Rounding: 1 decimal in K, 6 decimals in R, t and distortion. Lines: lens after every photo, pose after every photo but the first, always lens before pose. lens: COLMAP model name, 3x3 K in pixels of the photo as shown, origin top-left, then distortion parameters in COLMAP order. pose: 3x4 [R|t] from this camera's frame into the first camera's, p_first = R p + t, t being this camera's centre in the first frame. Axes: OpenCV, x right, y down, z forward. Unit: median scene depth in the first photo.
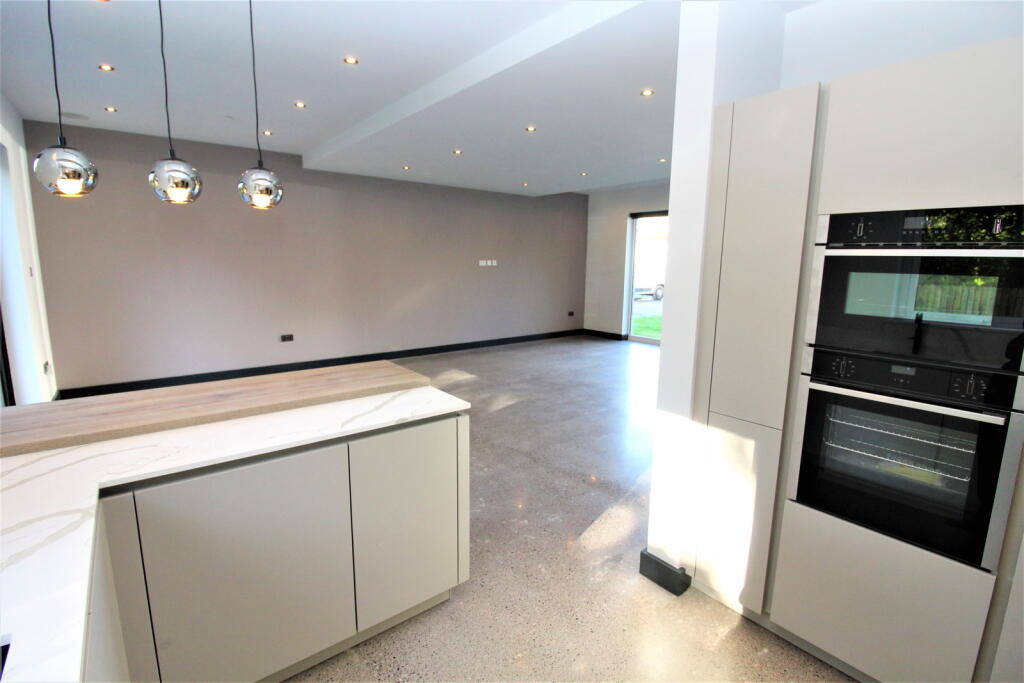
lens RADIAL K [[477.9, 0, 512.0], [0, 477.9, 341.5], [0, 0, 1]] dist [-0.013840, -0.004448]
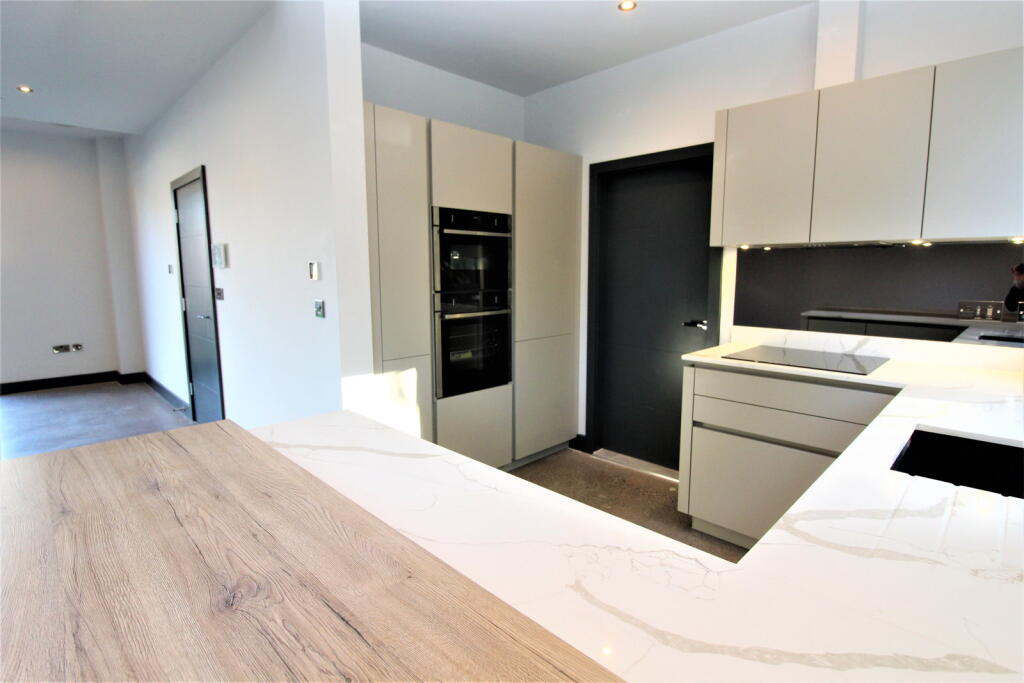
lens RADIAL K [[505.1, 0, 512.0], [0, 505.1, 341.5], [0, 0, 1]] dist [0.000621, -0.014272]
pose [[-0.105114, -0.149802, 0.983113, -0.966701], [0.165381, 0.972190, 0.165820, -0.067234], [-0.980612, 0.180018, -0.077416, 0.870082]]
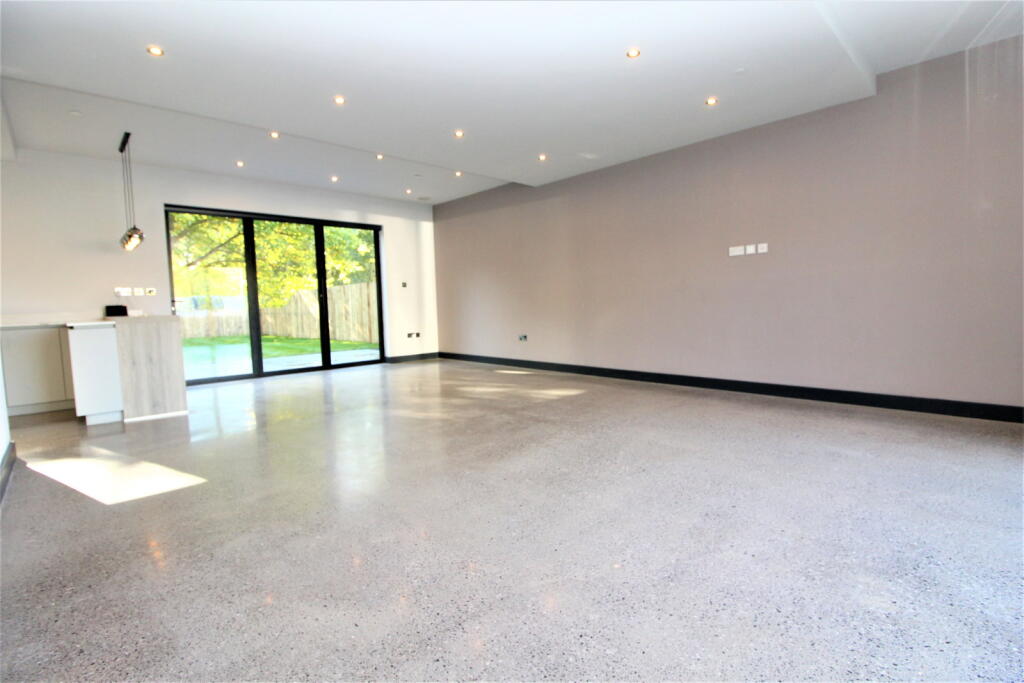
lens RADIAL K [[477.9, 0, 512.0], [0, 477.9, 341.5], [0, 0, 1]] dist [-0.013840, -0.004448]
pose [[0.093297, 0.070677, -0.993127, 2.314256], [-0.138438, 0.988709, 0.057358, -0.206830], [0.985967, 0.132135, 0.102028, 3.013537]]
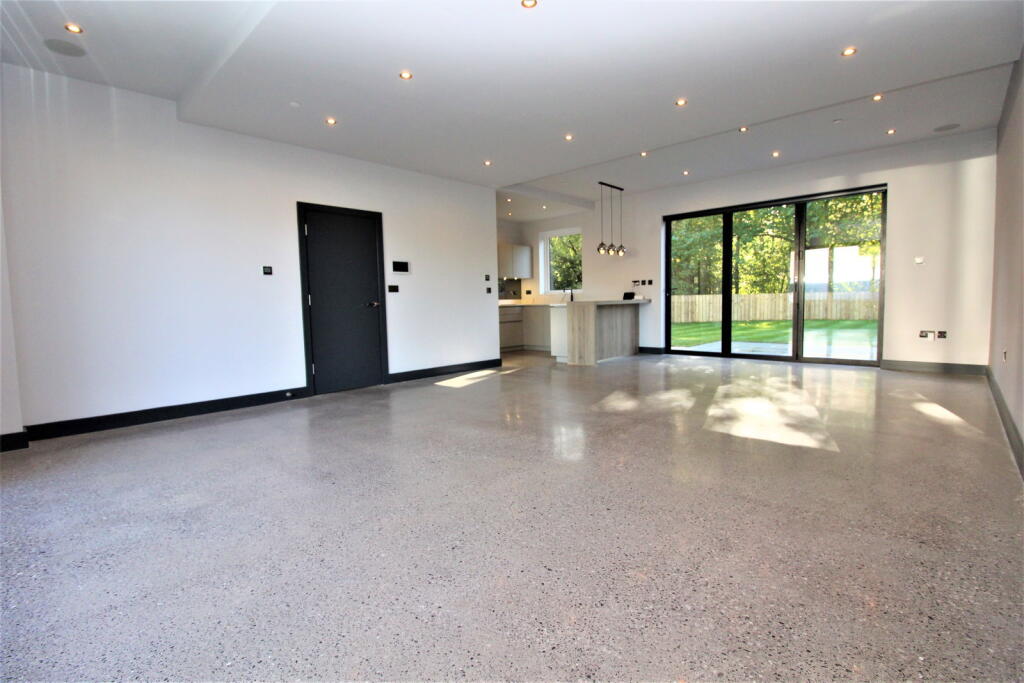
lens RADIAL K [[477.9, 0, 512.0], [0, 477.9, 341.5], [0, 0, 1]] dist [-0.013840, -0.004448]
pose [[-0.989855, 0.027814, -0.139331, 0.814522], [-0.007219, 0.969539, 0.244829, -0.566277], [0.141897, 0.243351, -0.959503, 5.133962]]
